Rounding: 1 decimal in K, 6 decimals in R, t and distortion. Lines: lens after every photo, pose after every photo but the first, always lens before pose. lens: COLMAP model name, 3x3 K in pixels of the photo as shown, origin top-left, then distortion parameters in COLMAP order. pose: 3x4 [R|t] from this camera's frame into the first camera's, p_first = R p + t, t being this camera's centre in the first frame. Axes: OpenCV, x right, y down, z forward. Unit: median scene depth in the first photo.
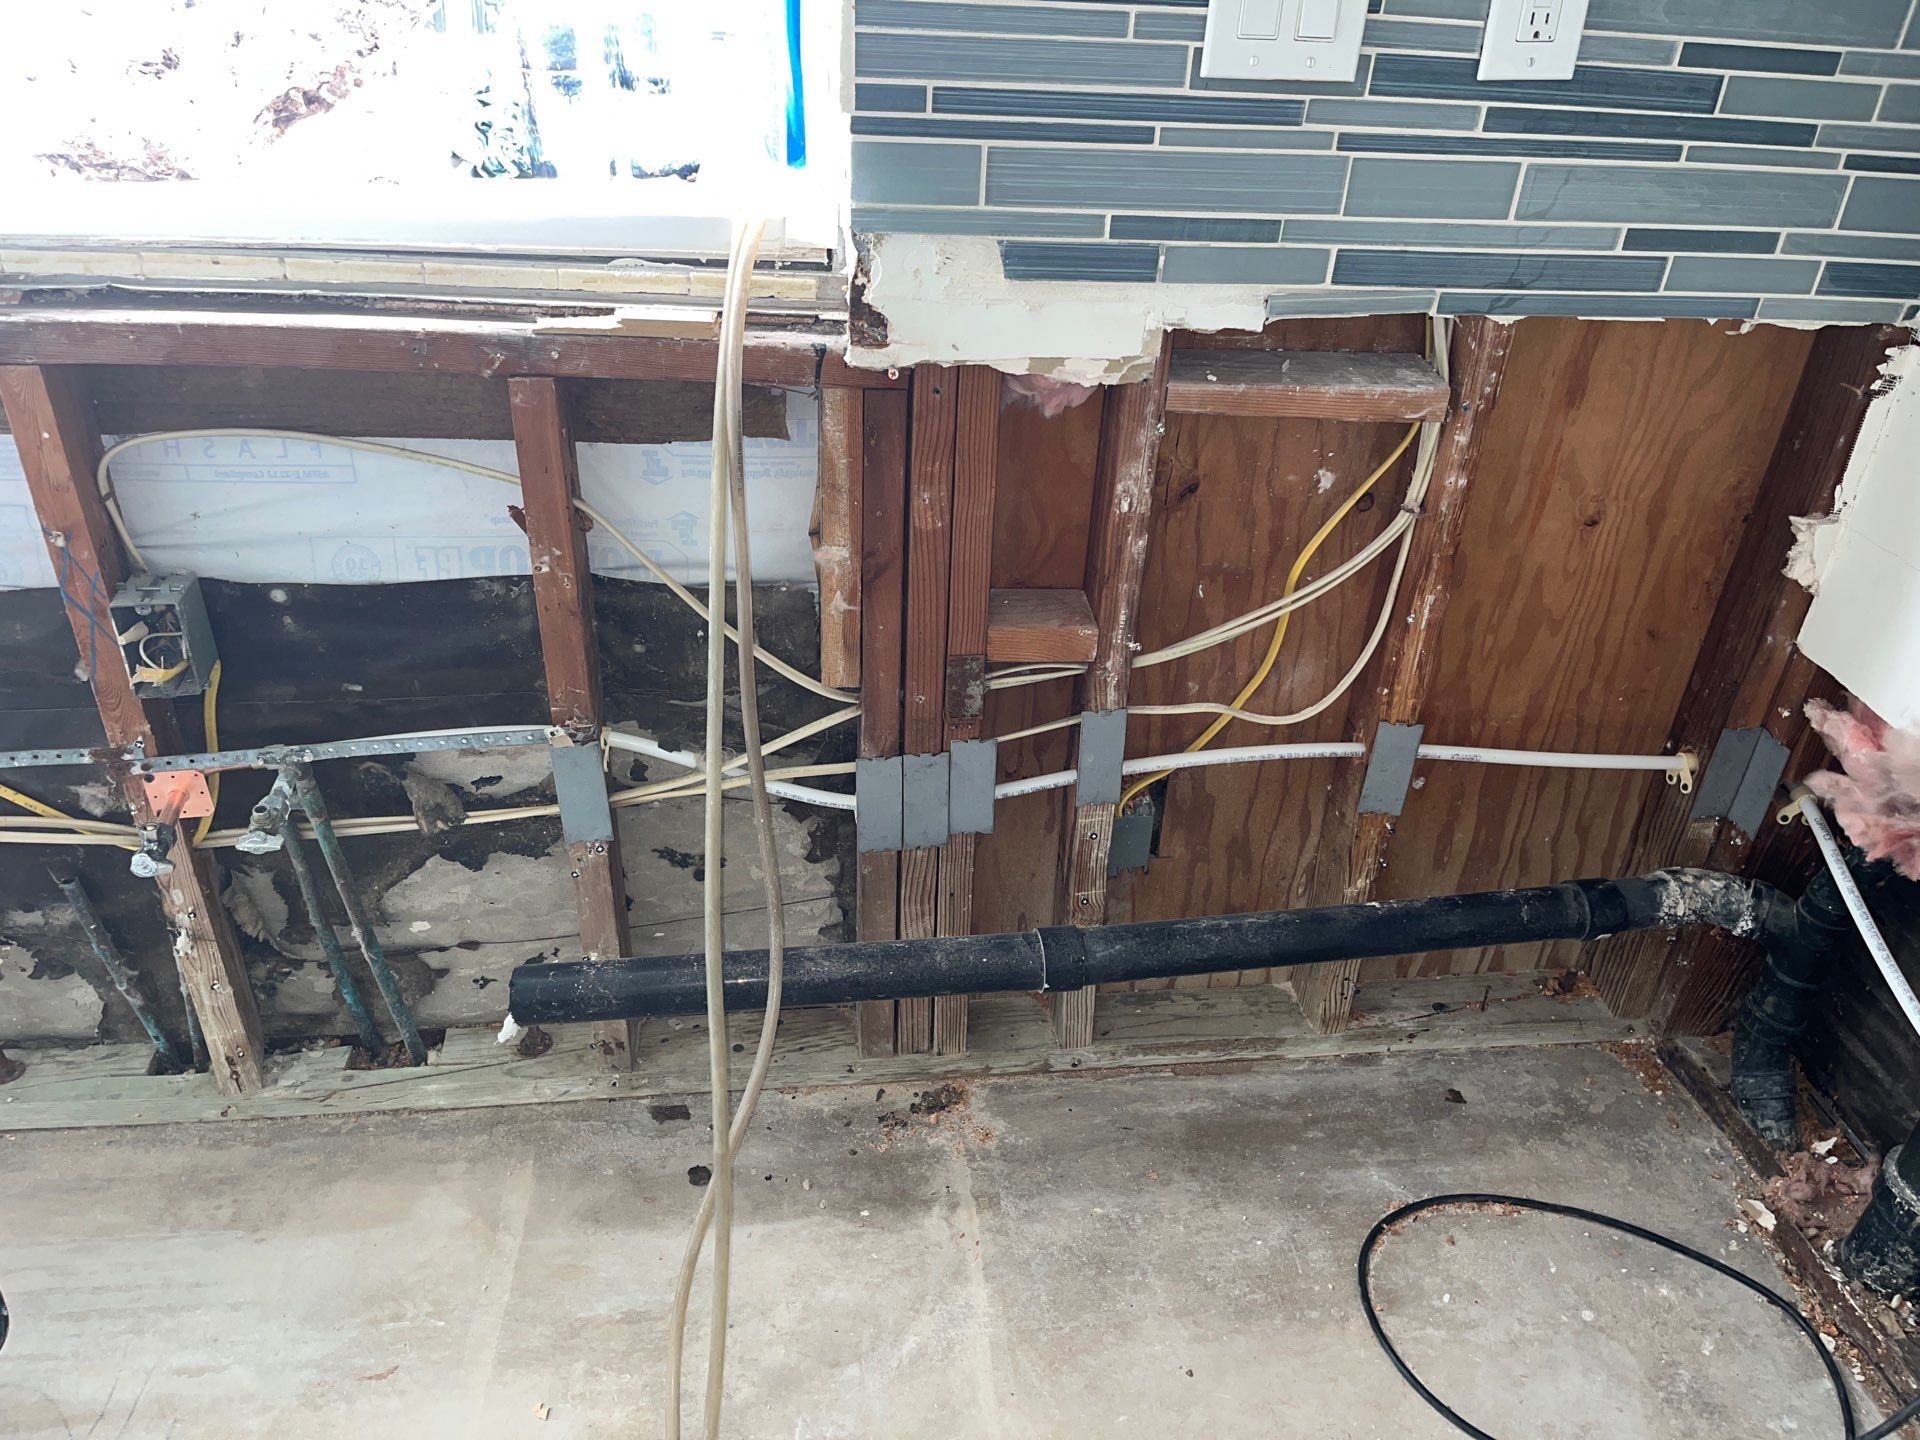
lens RADIAL K [[1455.2, 0, 969.8], [0, 1455.2, 724.1], [0, 0, 1]] dist [0.067632, -0.109297]
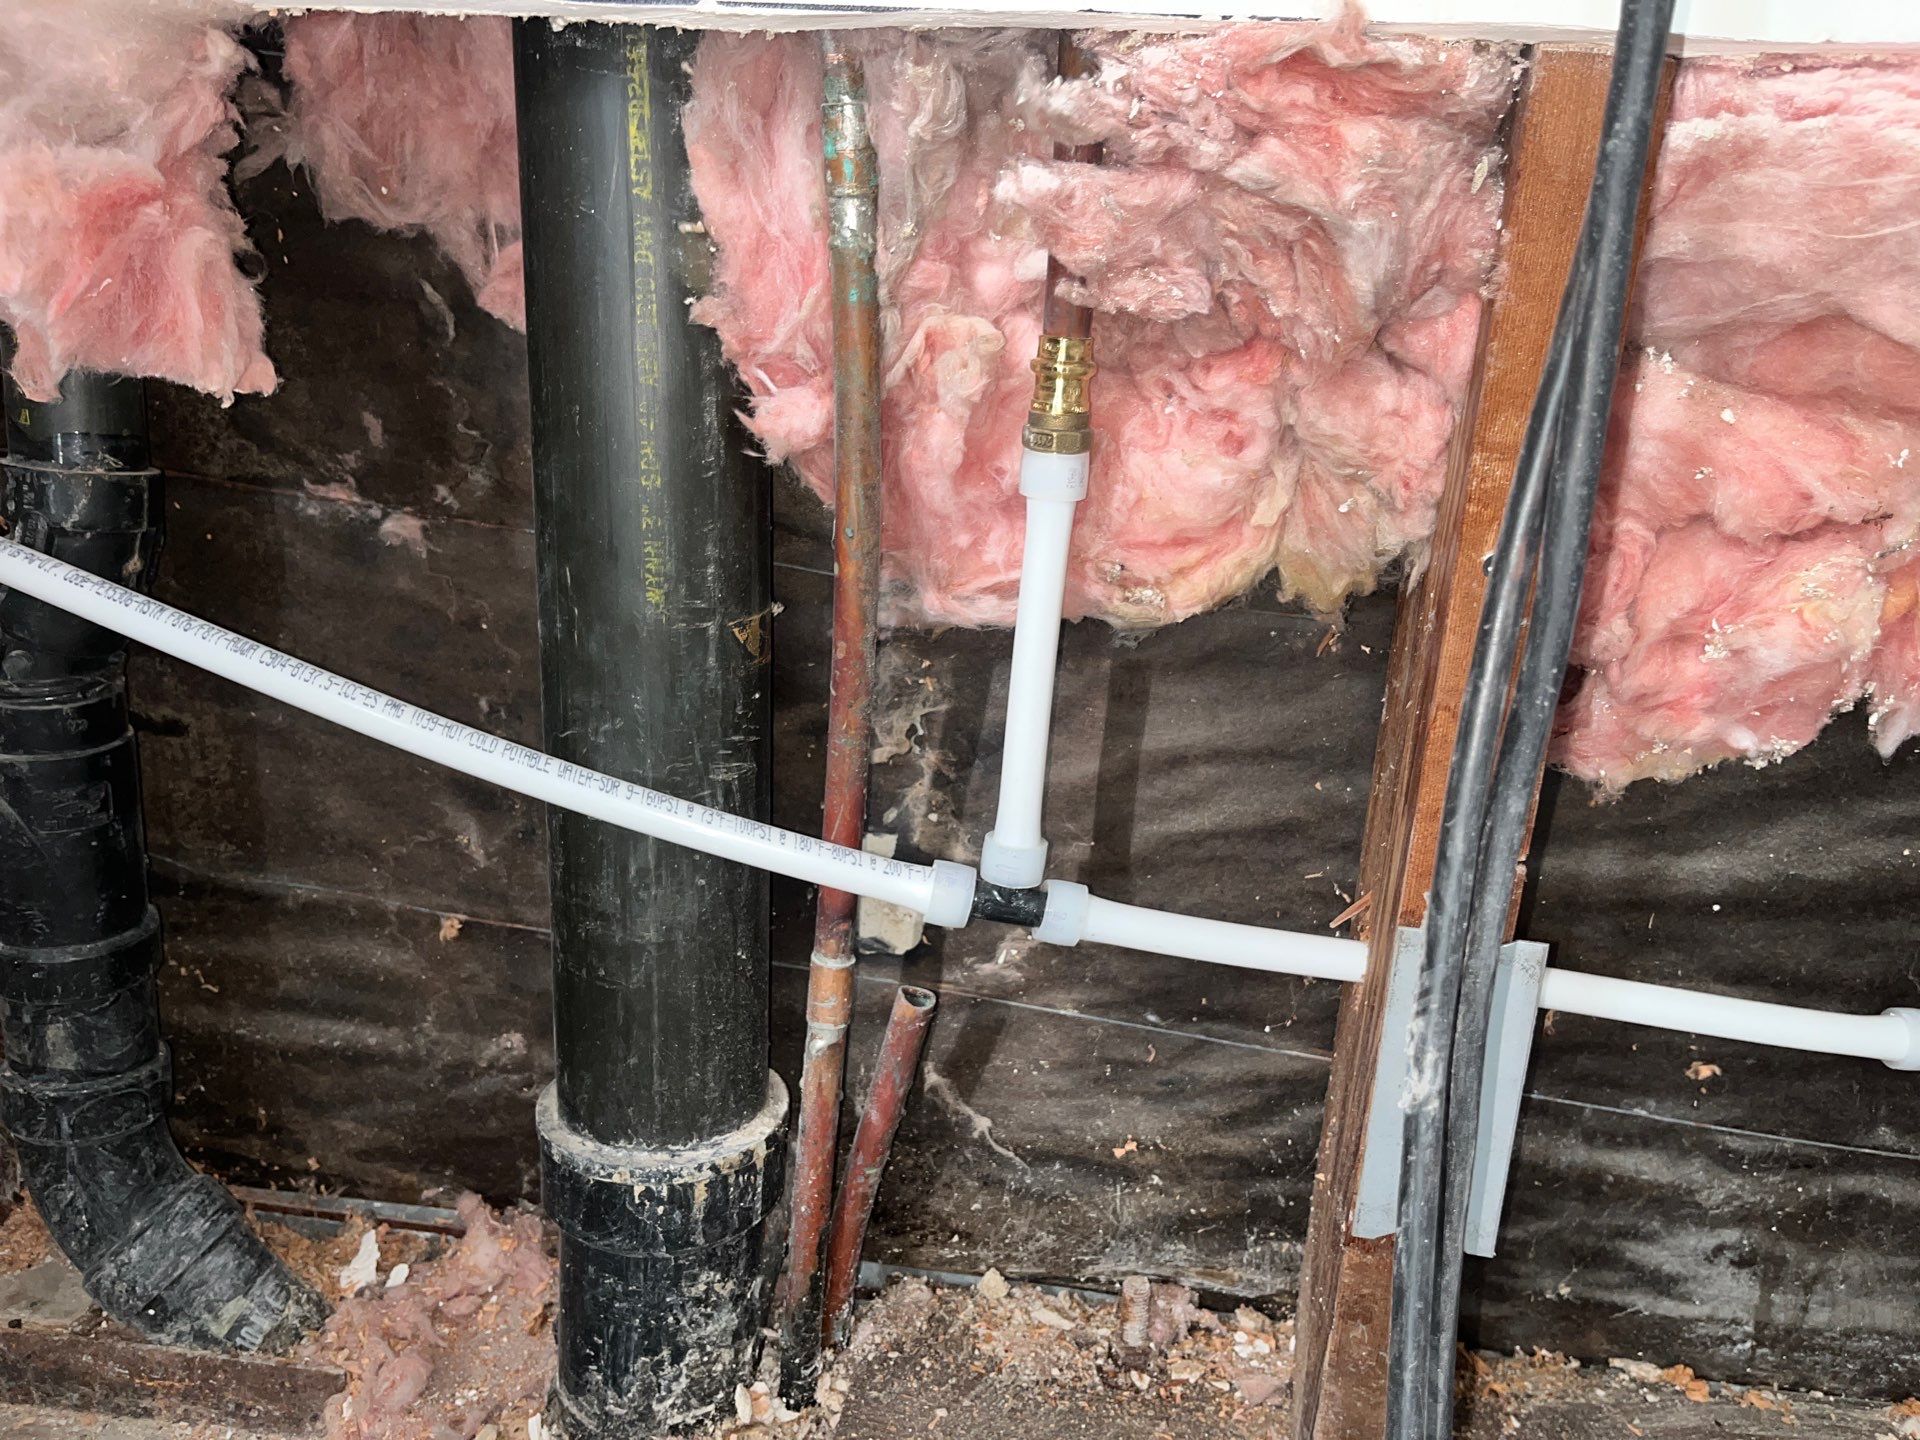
lens RADIAL K [[1455.2, 0, 969.2], [0, 1455.2, 728.1], [0, 0, 1]] dist [0.067632, -0.109297]
pose [[0.286386, -0.311112, 0.906197, 0.318417], [0.482904, 0.863764, 0.143932, 0.190721], [-0.827519, 0.396385, 0.397607, 0.673114]]
